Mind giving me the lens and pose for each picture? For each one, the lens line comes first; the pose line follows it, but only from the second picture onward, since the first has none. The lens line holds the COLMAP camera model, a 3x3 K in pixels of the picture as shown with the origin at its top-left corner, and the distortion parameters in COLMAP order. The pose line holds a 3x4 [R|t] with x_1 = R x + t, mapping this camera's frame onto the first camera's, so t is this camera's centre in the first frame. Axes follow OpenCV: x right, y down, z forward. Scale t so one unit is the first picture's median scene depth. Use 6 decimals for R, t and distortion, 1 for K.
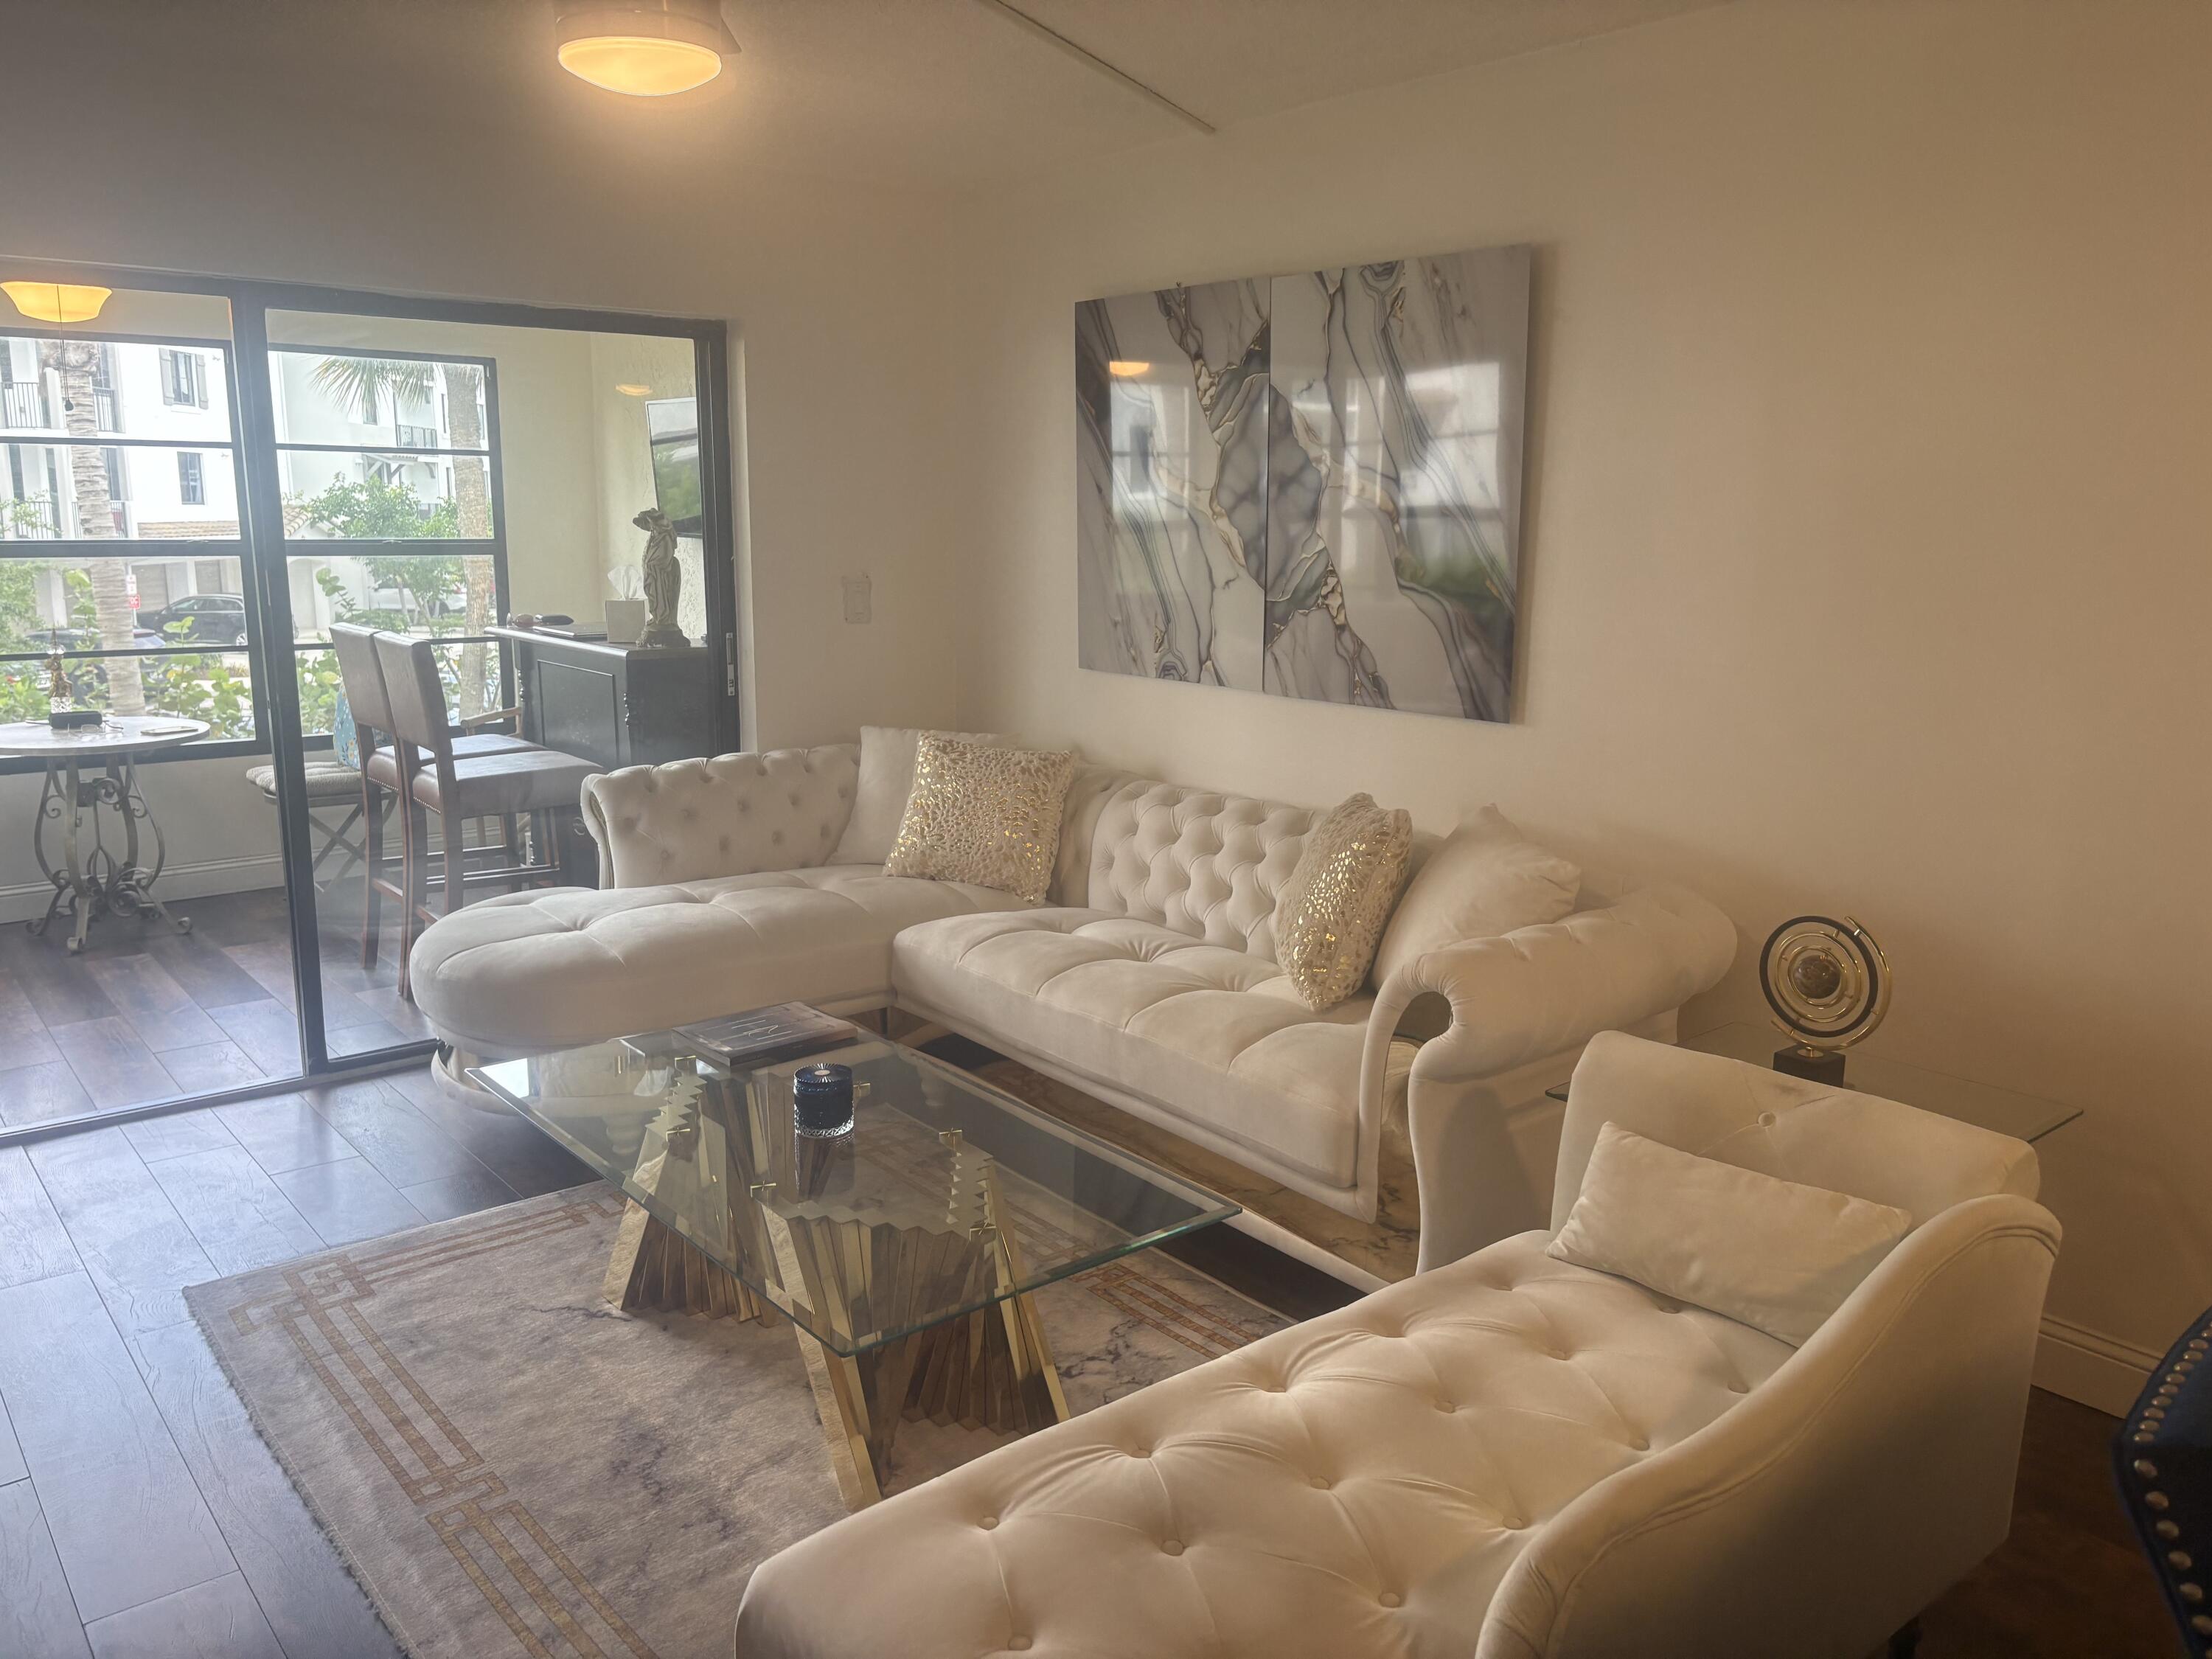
lens RADIAL K [[1657.5, 0, 1122.6], [0, 1657.5, 824.5], [0, 0, 1]] dist [0.058264, -0.080318]
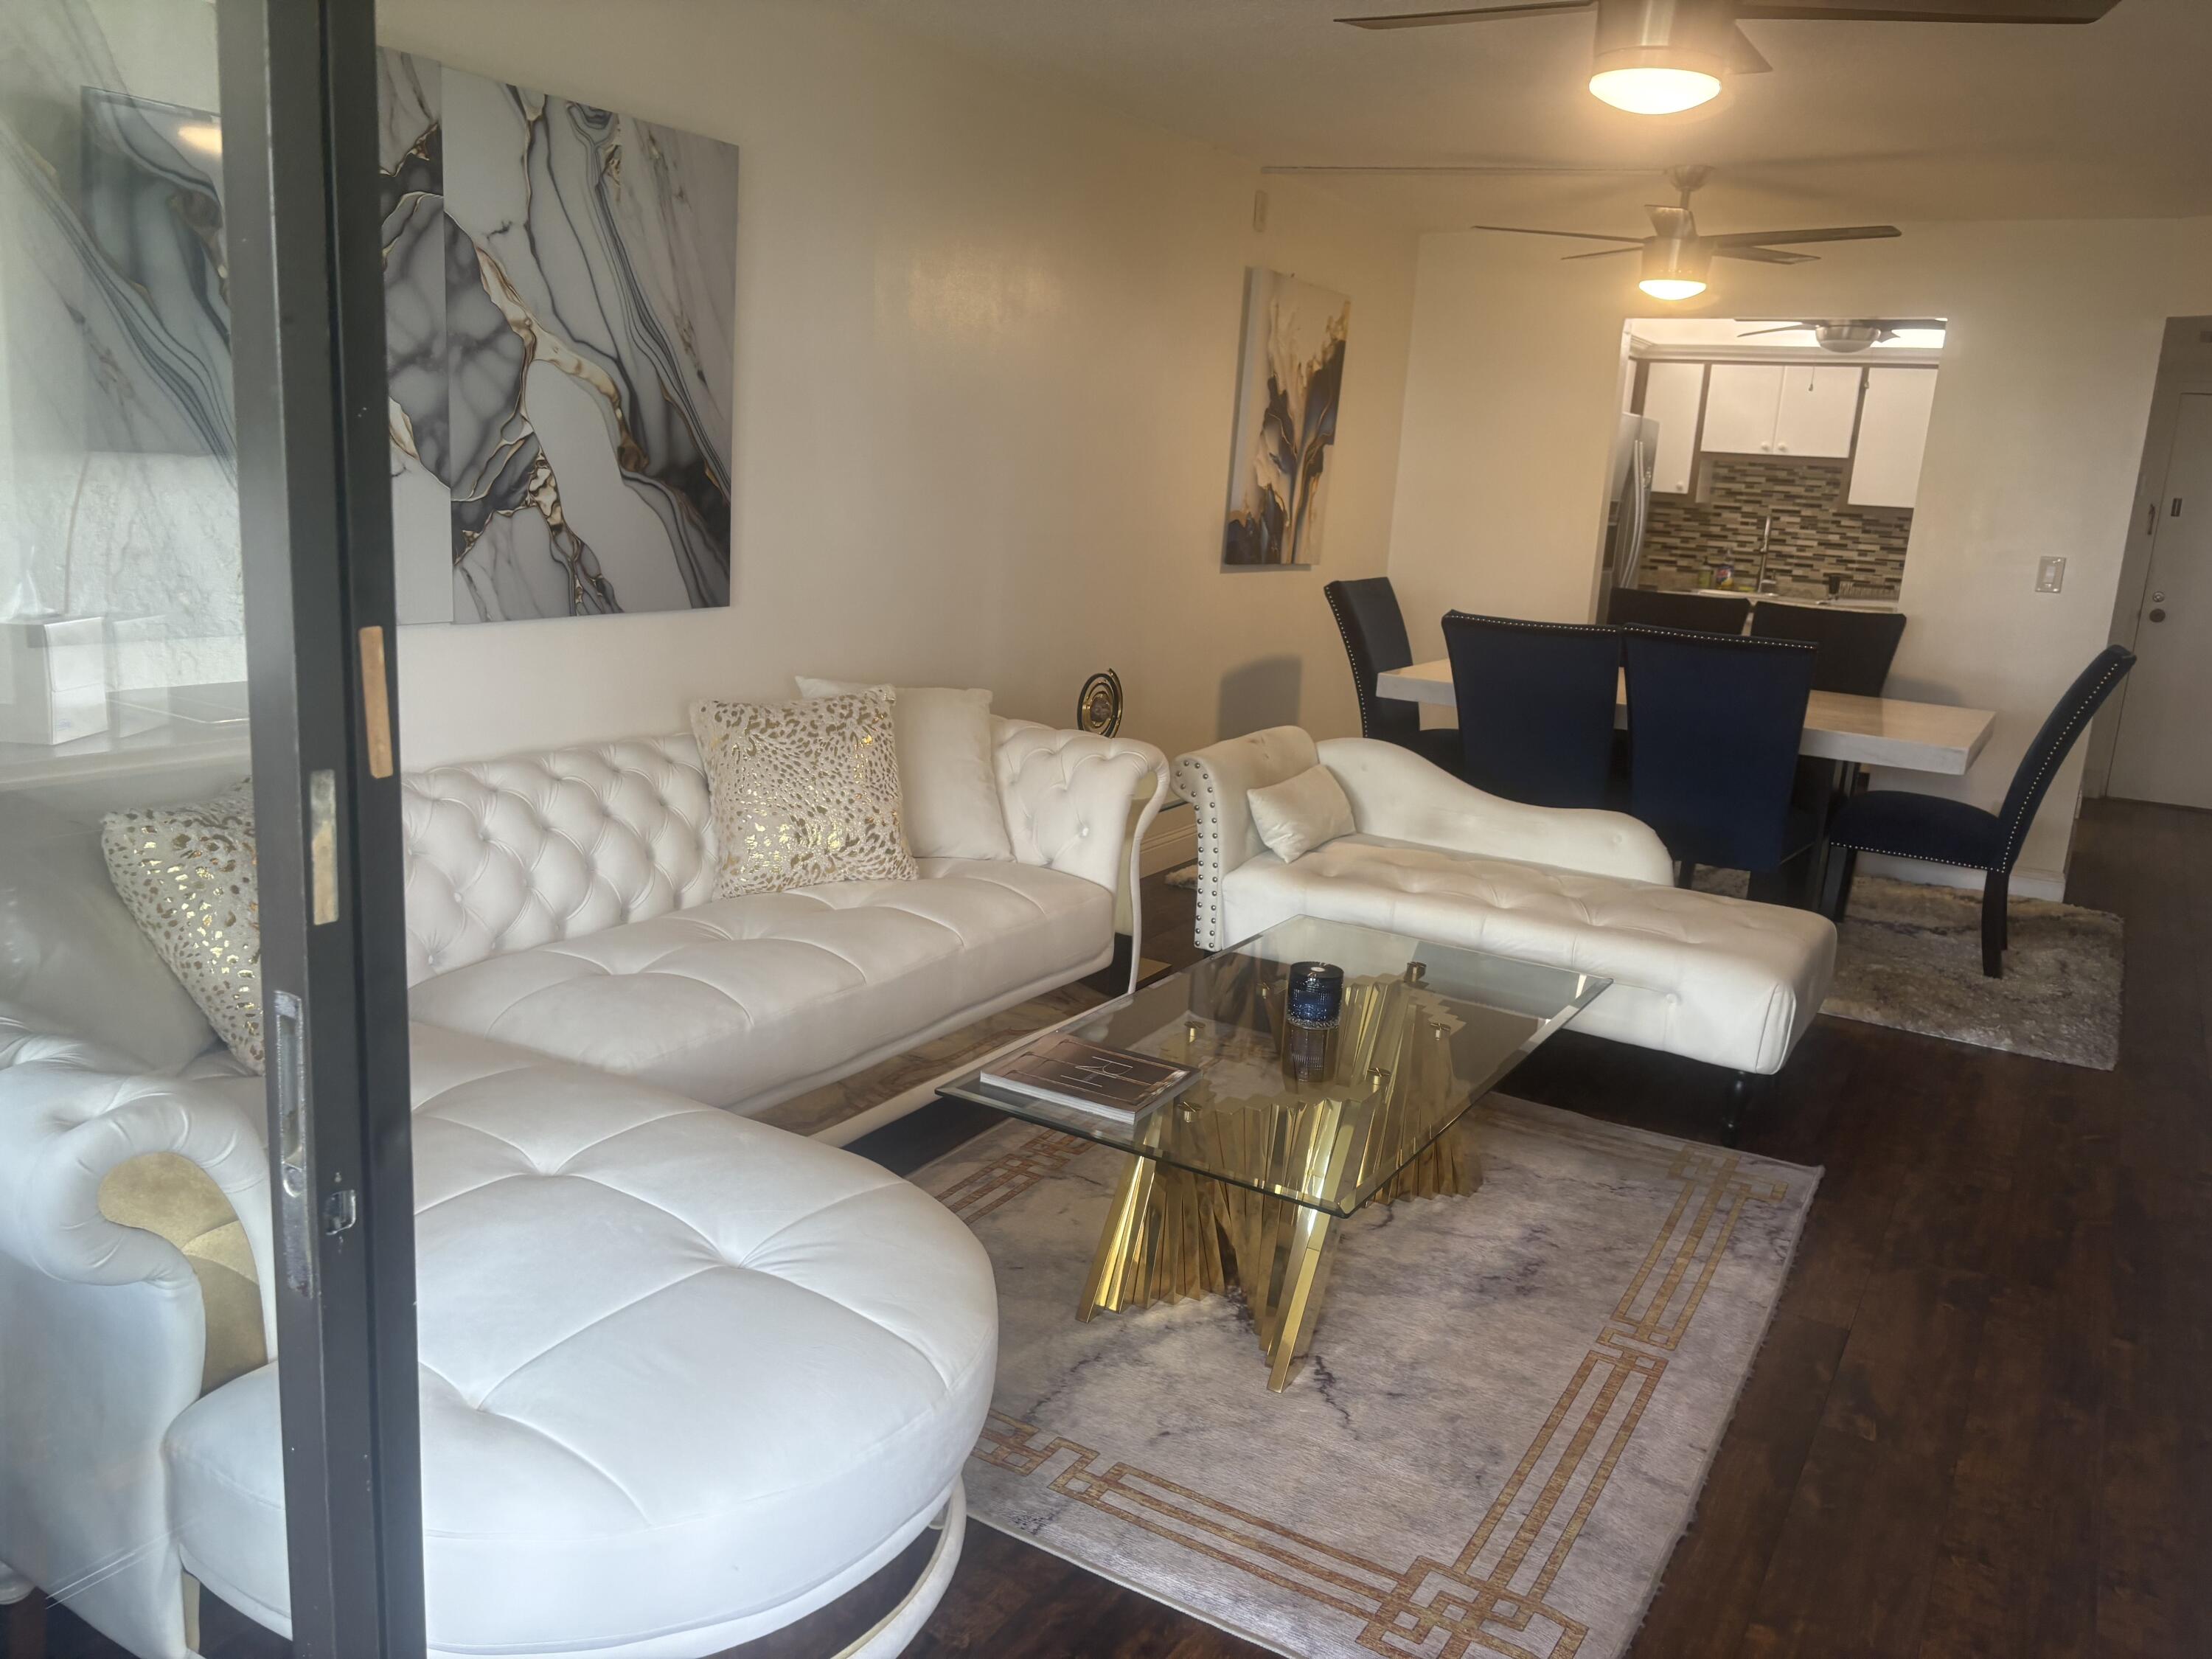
lens RADIAL K [[1657.5, 0, 1105.3], [0, 1657.5, 822.9], [0, 0, 1]] dist [0.058264, -0.080318]
pose [[-0.315532, -0.236835, 0.918885, -0.781583], [0.114614, 0.951751, 0.284663, -0.186466], [-0.941968, 0.195137, -0.273163, 0.999005]]
